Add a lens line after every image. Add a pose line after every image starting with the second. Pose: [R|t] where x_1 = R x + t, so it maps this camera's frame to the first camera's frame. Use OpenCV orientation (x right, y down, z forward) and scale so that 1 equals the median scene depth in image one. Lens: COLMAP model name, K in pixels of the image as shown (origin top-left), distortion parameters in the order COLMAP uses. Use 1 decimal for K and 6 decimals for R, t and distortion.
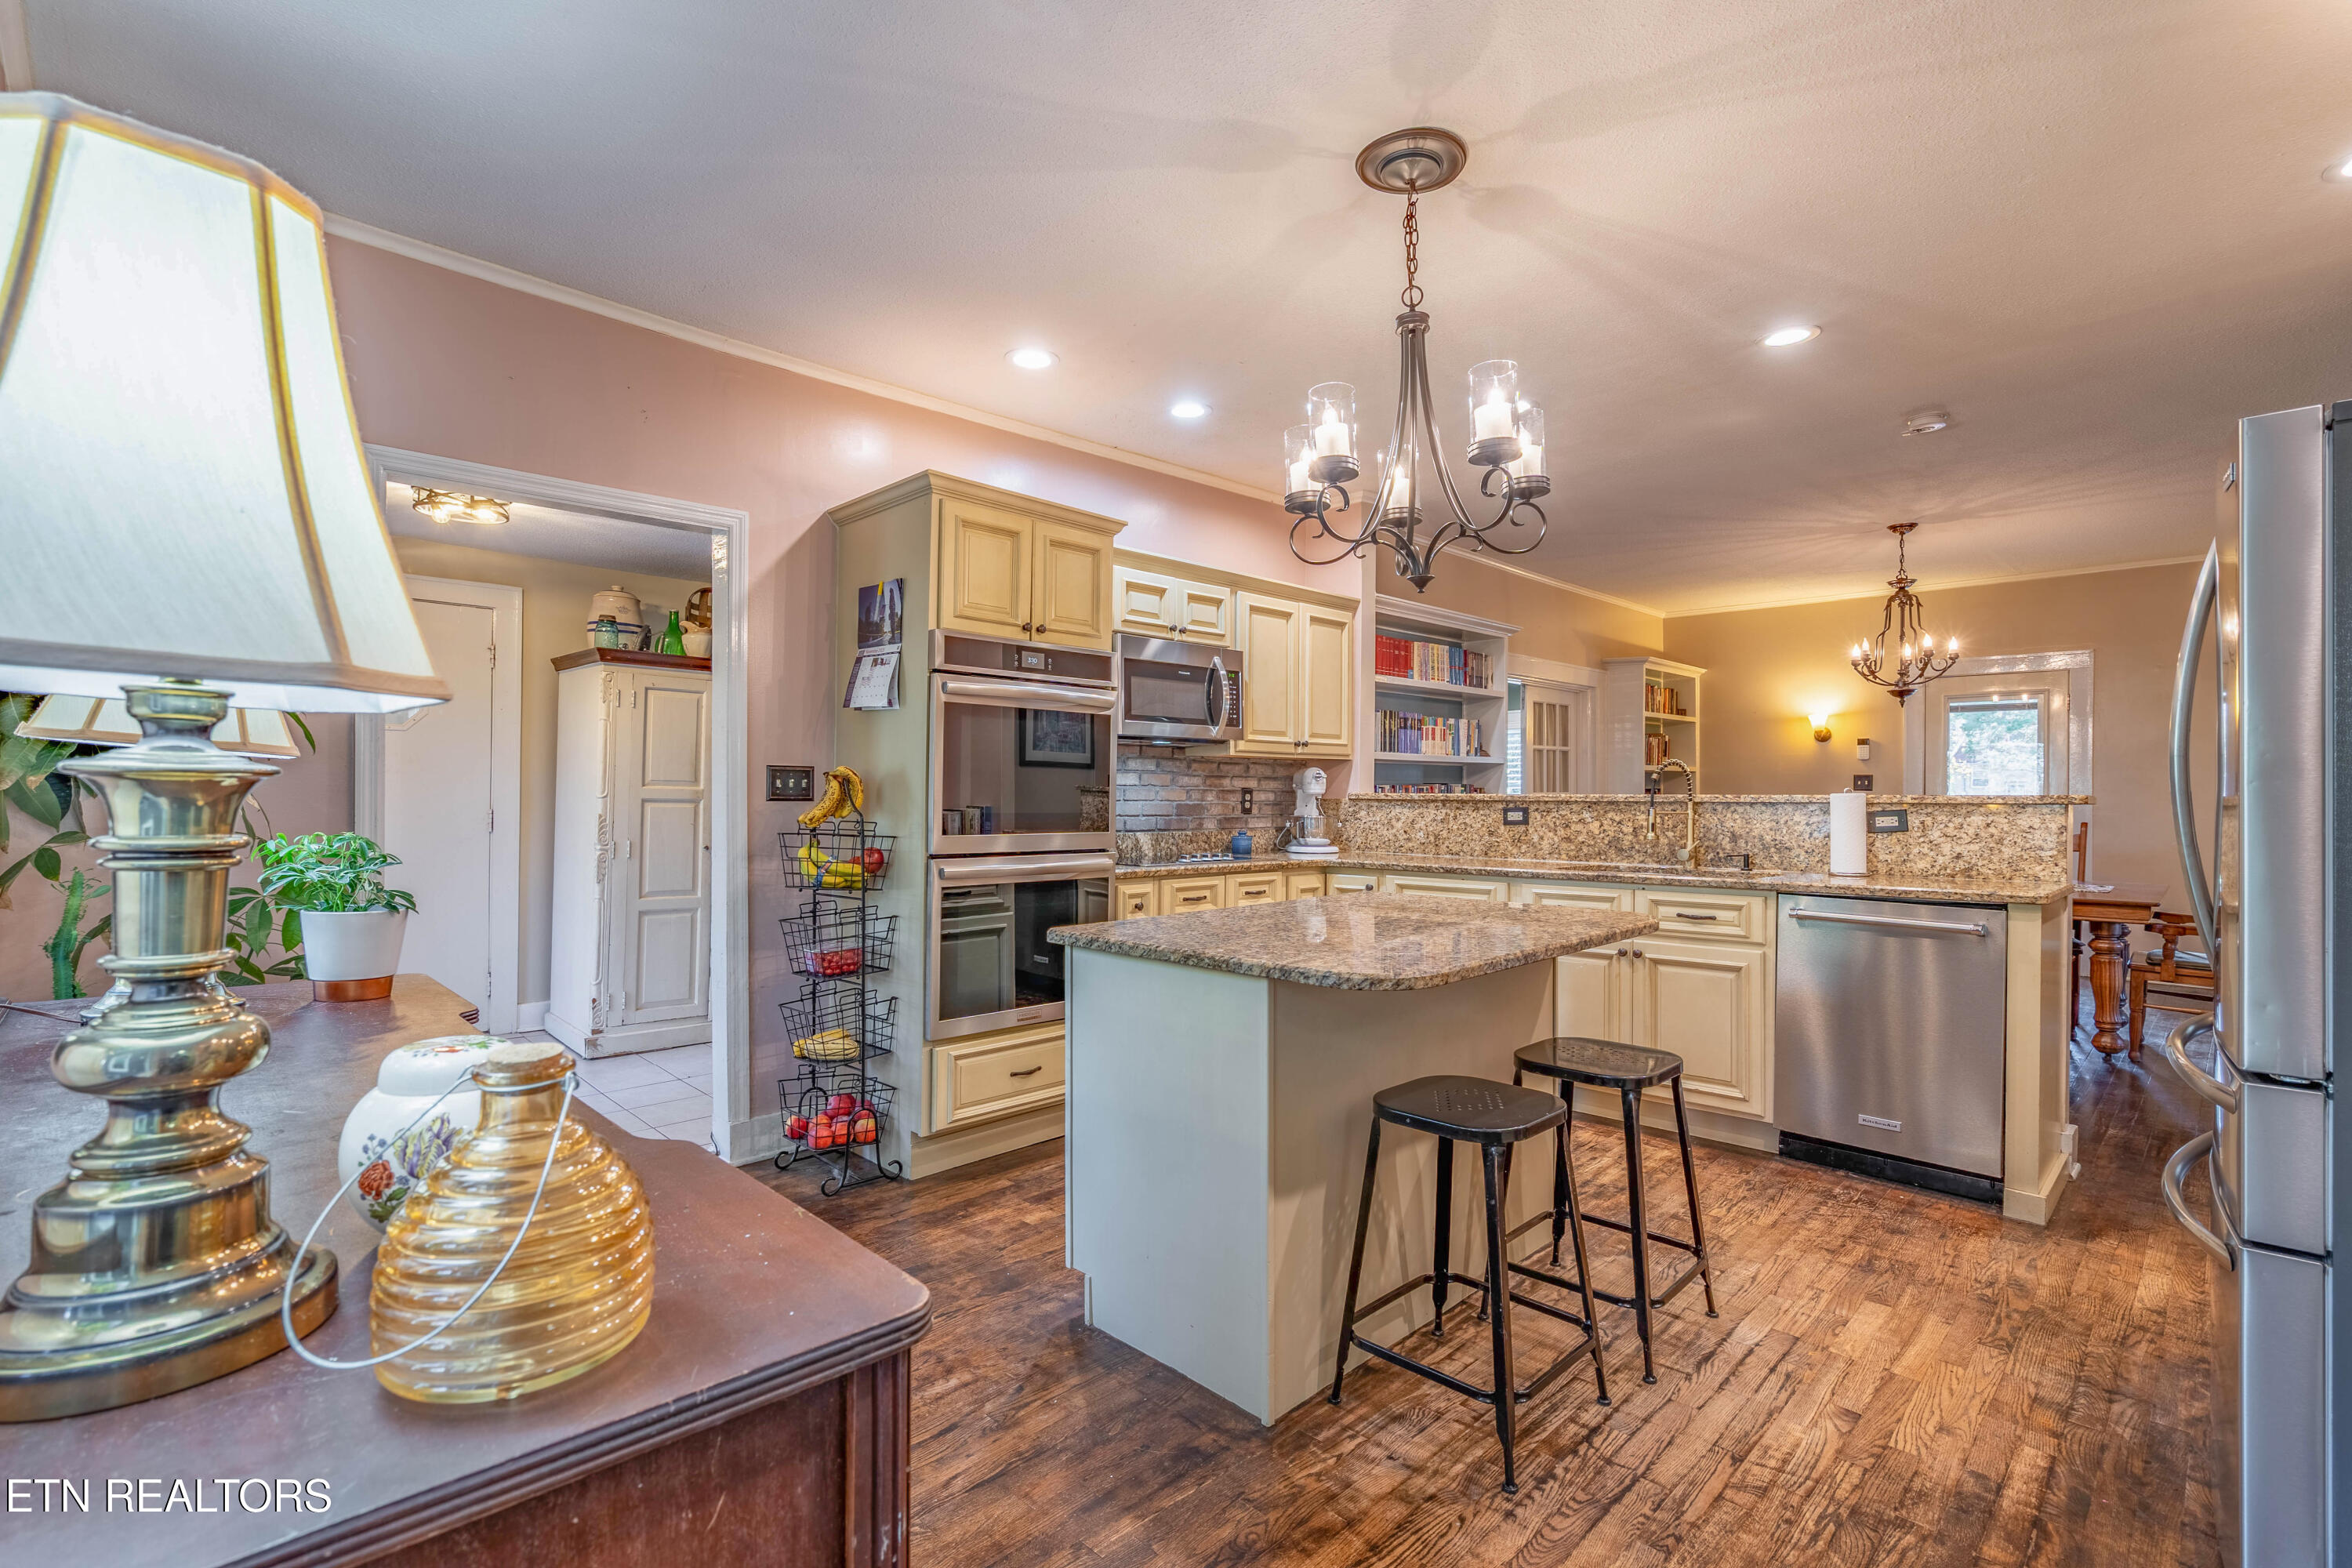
lens RADIAL K [[1091.6, 0, 1188.0], [0, 1091.6, 782.1], [0, 0, 1]] dist [-0.004948, 0.000717]
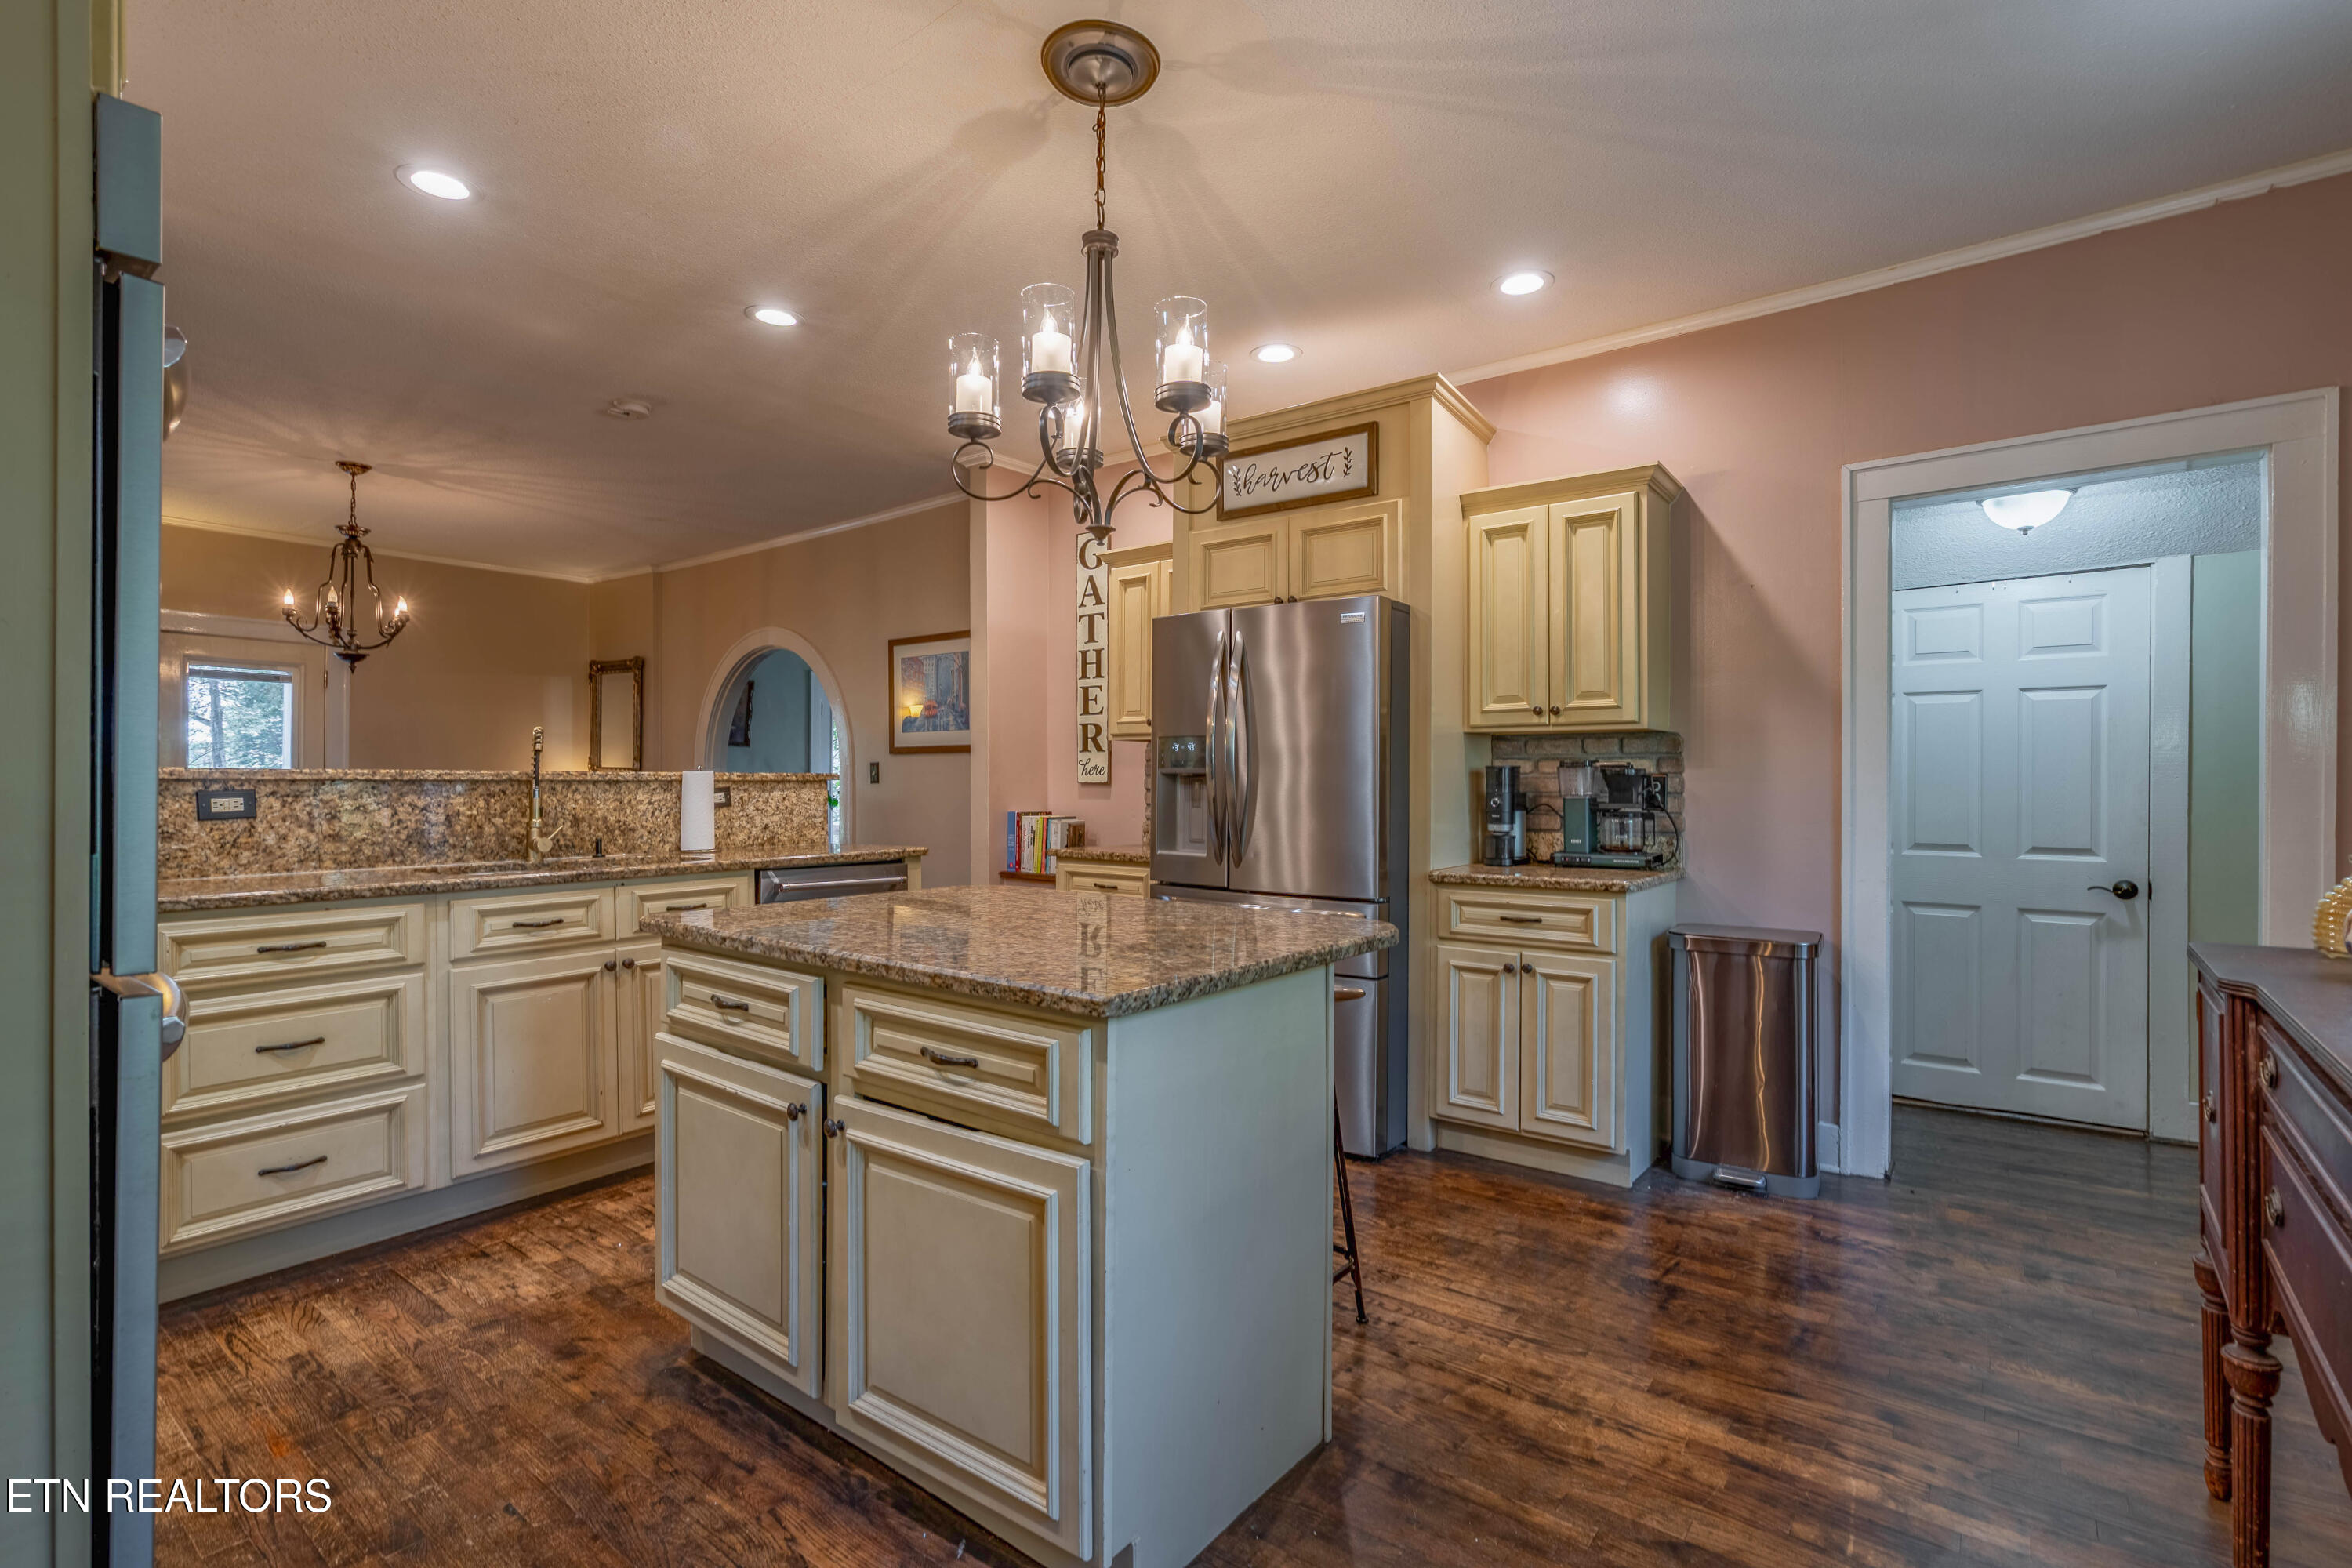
lens RADIAL K [[1091.6, 0, 1186.7], [0, 1091.6, 781.4], [0, 0, 1]] dist [-0.004948, 0.000717]
pose [[-0.154775, -0.001266, 0.987949, -0.401535], [-0.012673, 0.999919, -0.000704, 0.012888], [-0.987869, -0.012630, -0.154778, 0.614444]]
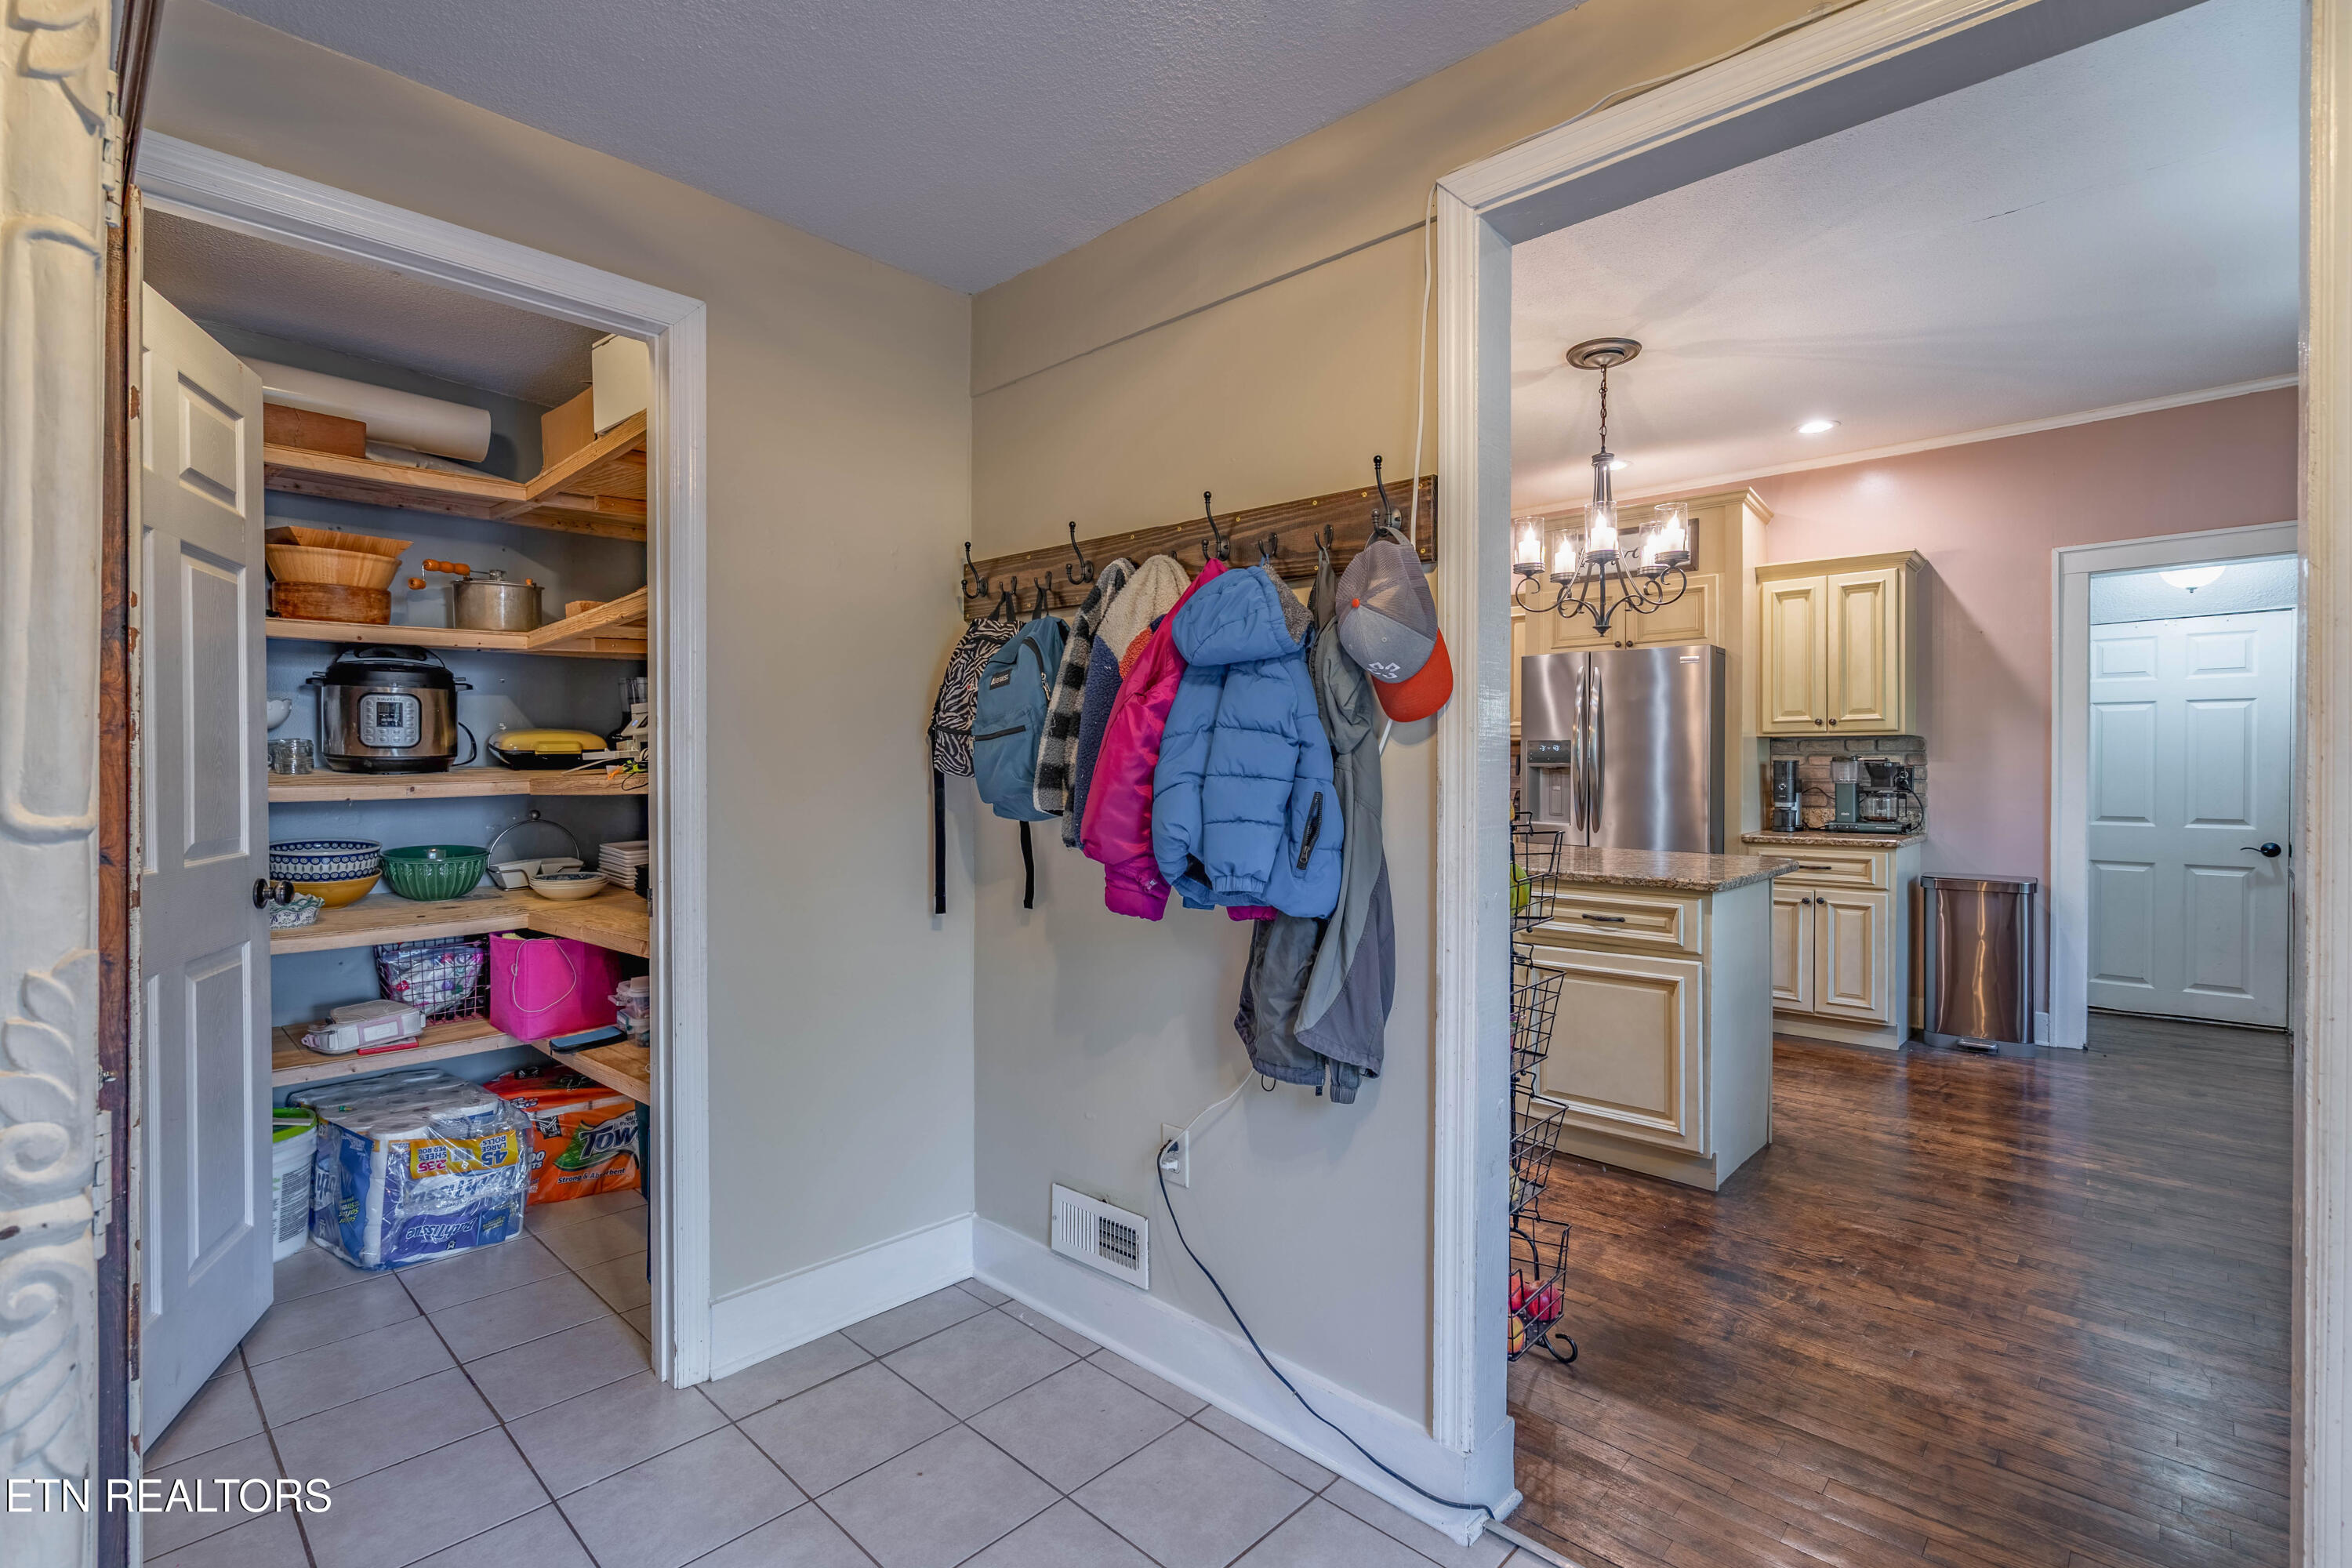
lens RADIAL K [[1091.6, 0, 1178.6], [0, 1091.6, 776.3], [0, 0, 1]] dist [-0.004948, 0.000717]
pose [[-0.061752, -0.011221, 0.998028, -0.745876], [-0.007203, 0.999916, 0.010796, 0.006201], [-0.998066, -0.006522, -0.061828, 0.976531]]
